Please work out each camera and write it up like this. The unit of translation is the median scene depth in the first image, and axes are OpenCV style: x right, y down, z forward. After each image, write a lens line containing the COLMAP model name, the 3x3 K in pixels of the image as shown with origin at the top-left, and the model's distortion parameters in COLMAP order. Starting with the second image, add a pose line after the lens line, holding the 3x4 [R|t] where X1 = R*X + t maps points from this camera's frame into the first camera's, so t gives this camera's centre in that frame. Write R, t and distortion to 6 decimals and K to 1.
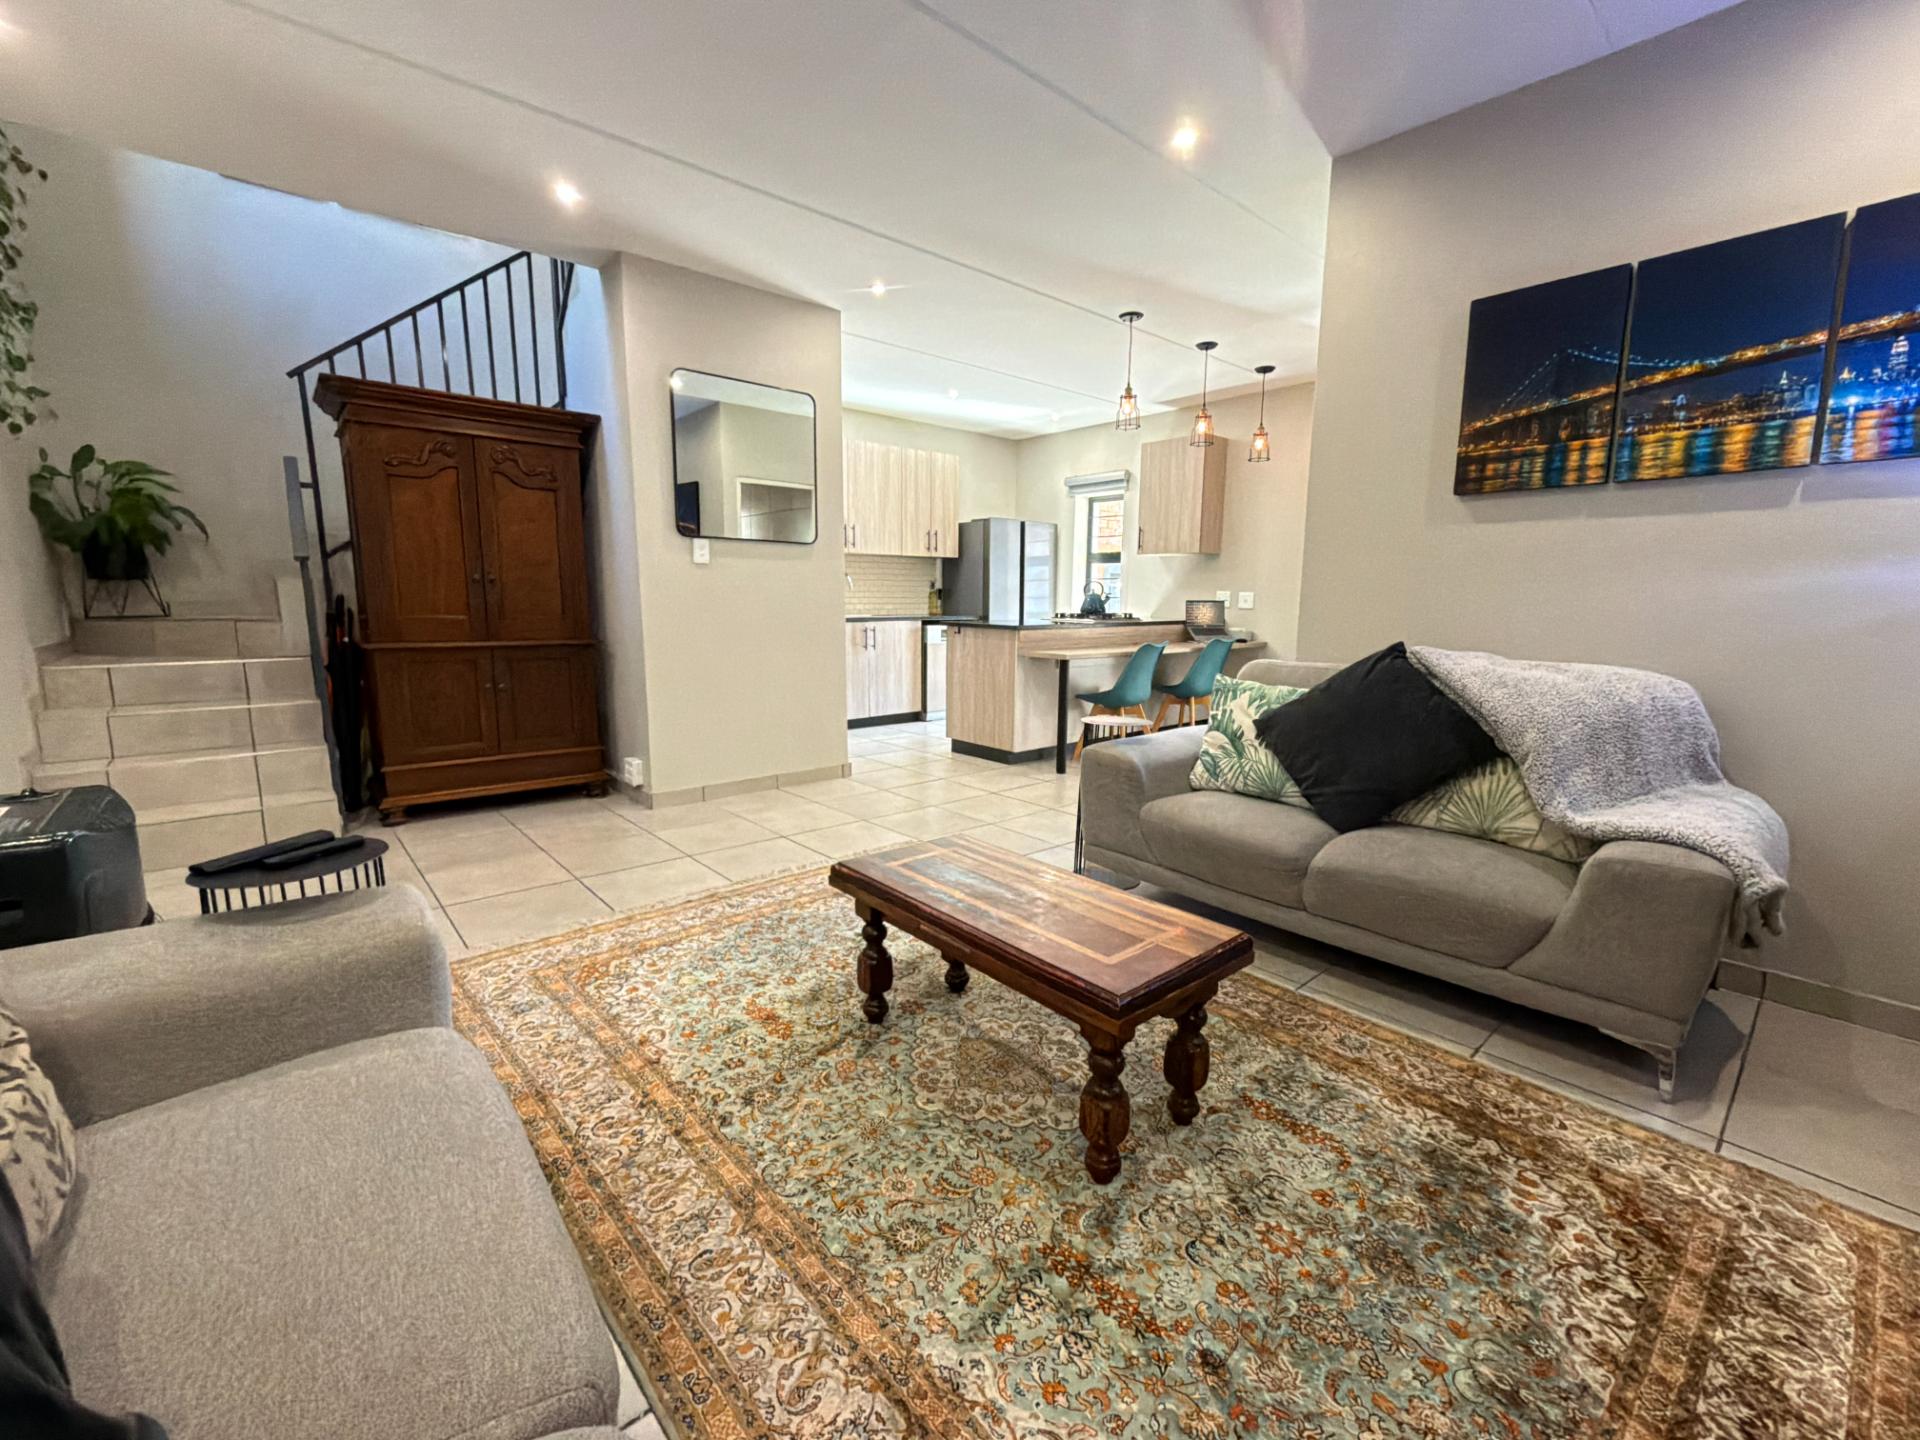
lens RADIAL K [[796.8, 0, 963.6], [0, 796.8, 731.2], [0, 0, 1]] dist [-0.003571, -0.000101]
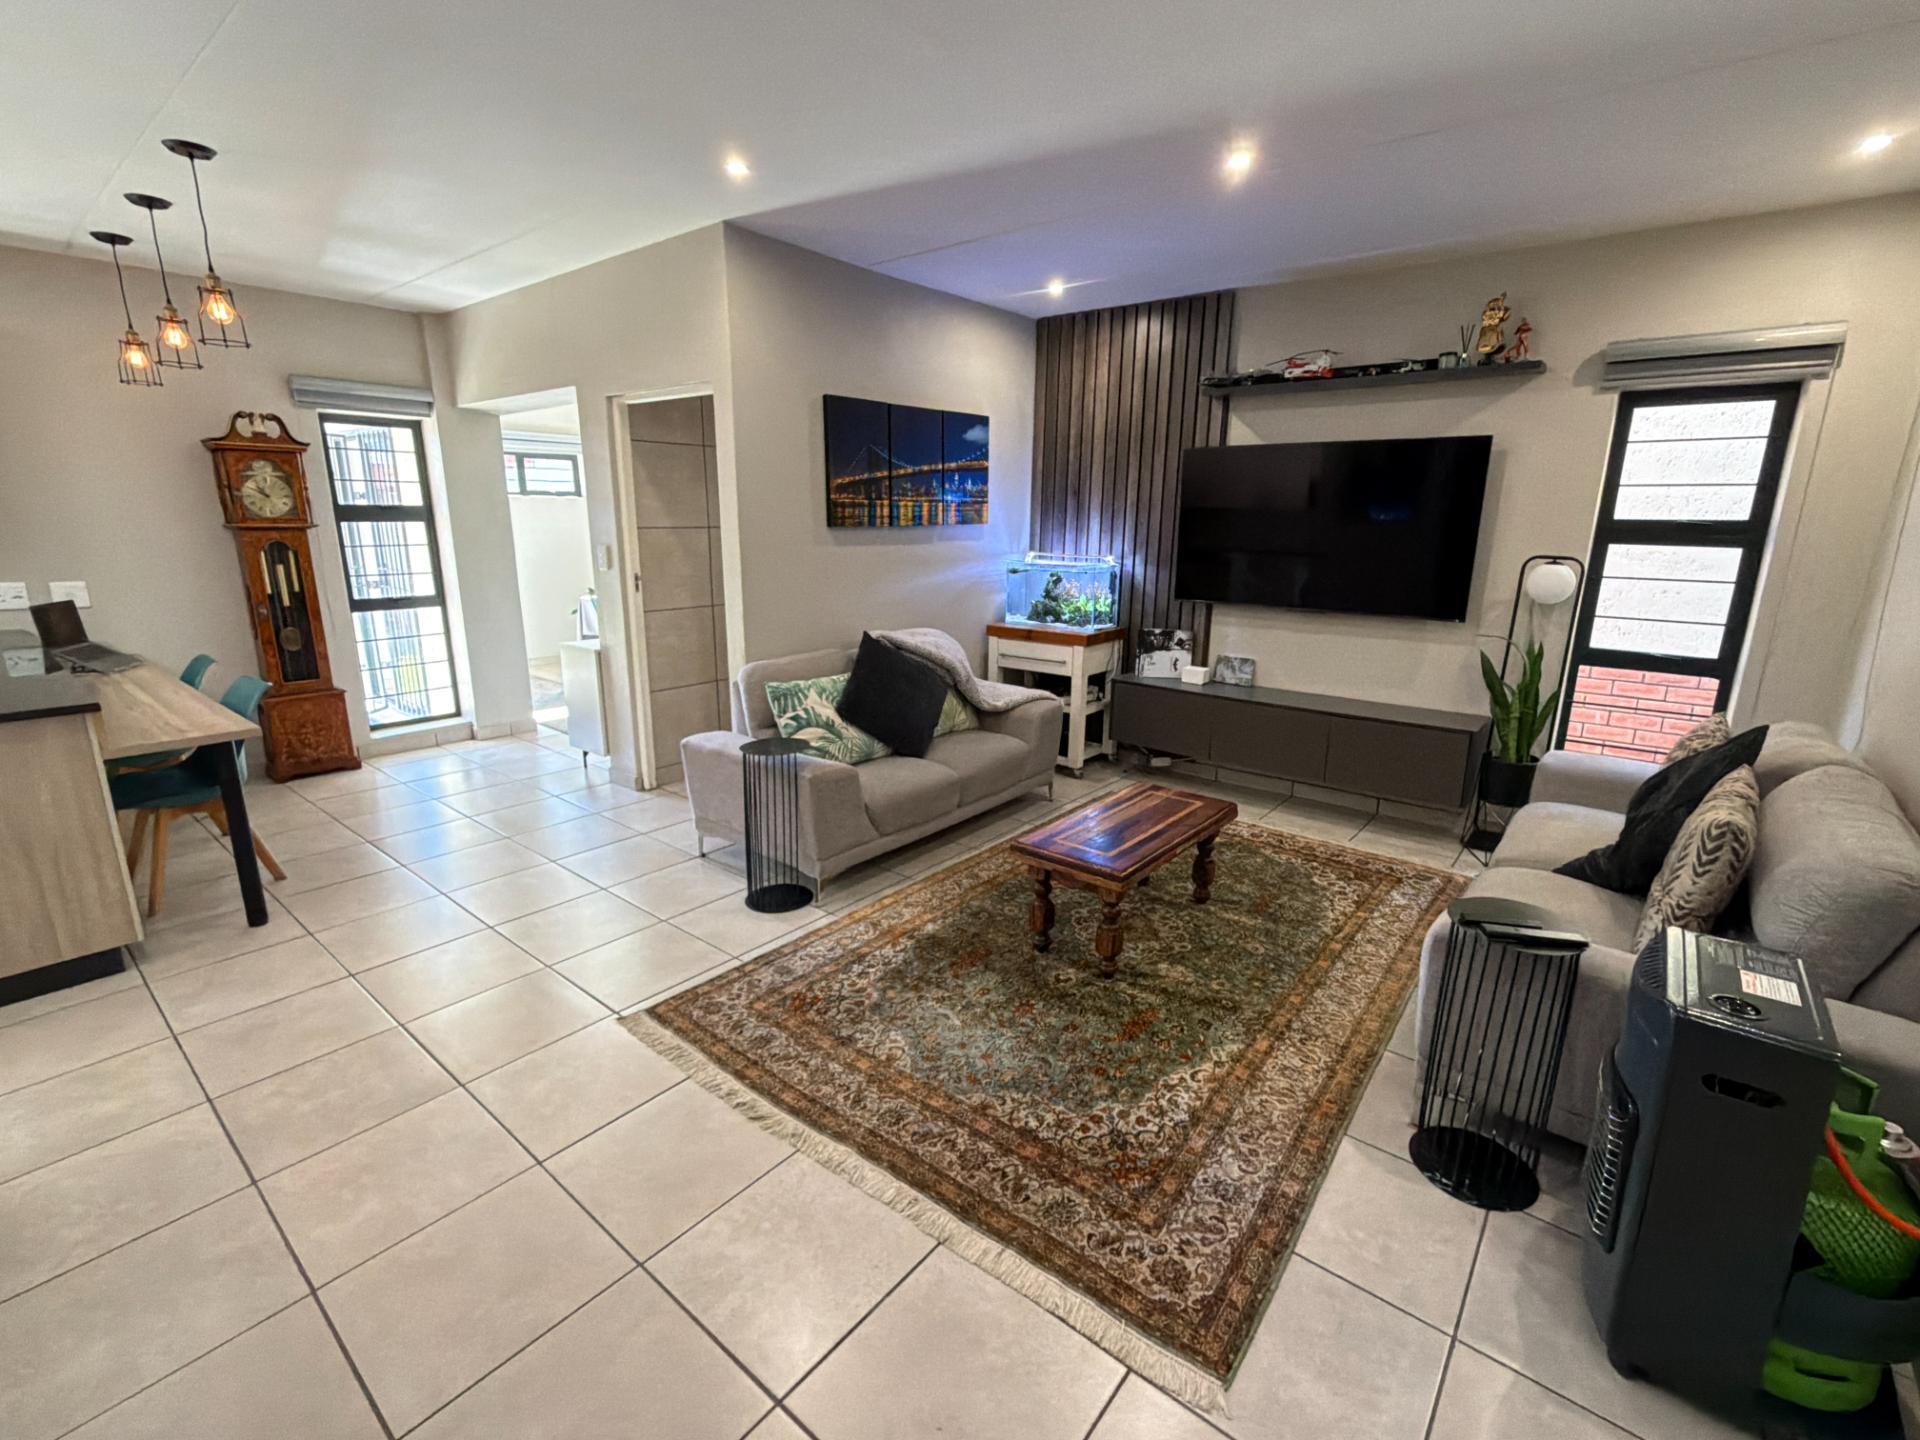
lens RADIAL K [[846.9, 0, 960.0], [0, 846.9, 720.3], [0, 0, 1]] dist [-0.001394, -0.000142]
pose [[-0.152072, -0.243496, 0.957906, -1.001200], [0.155037, 0.951303, 0.266431, -0.339645], [-0.976134, 0.189028, -0.106915, 1.011842]]
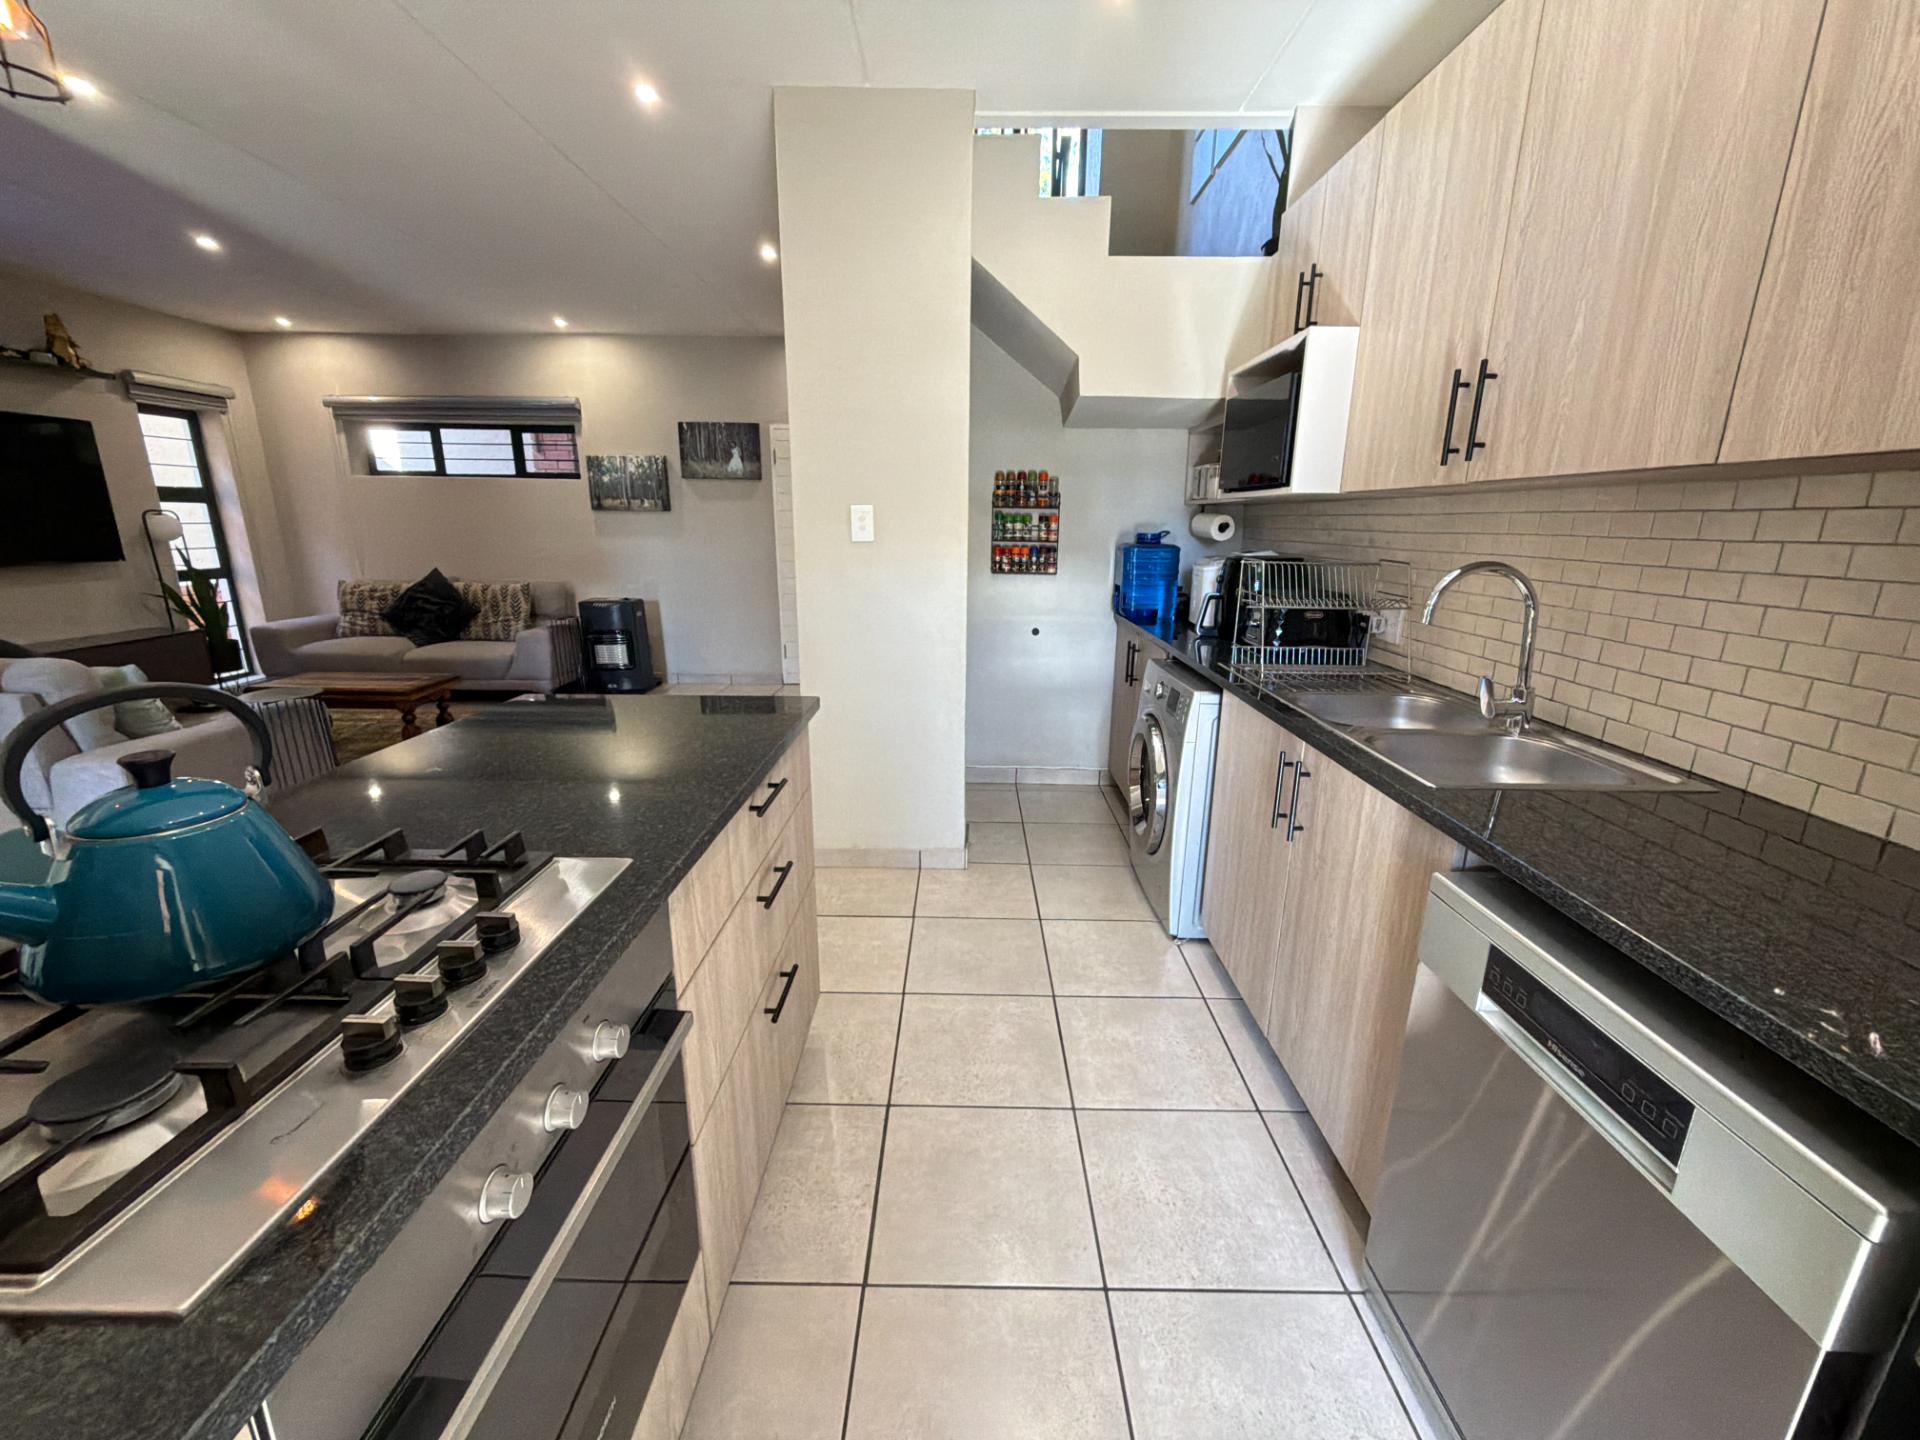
lens RADIAL K [[768.3, 0, 959.0], [0, 768.3, 720.1], [0, 0, 1]] dist [-0.001523, 0.000042]
pose [[-0.683226, 0.166353, -0.711005, 0.357876], [-0.140856, 0.925392, 0.351866, -0.545328], [0.716492, 0.340553, -0.608820, 2.655041]]
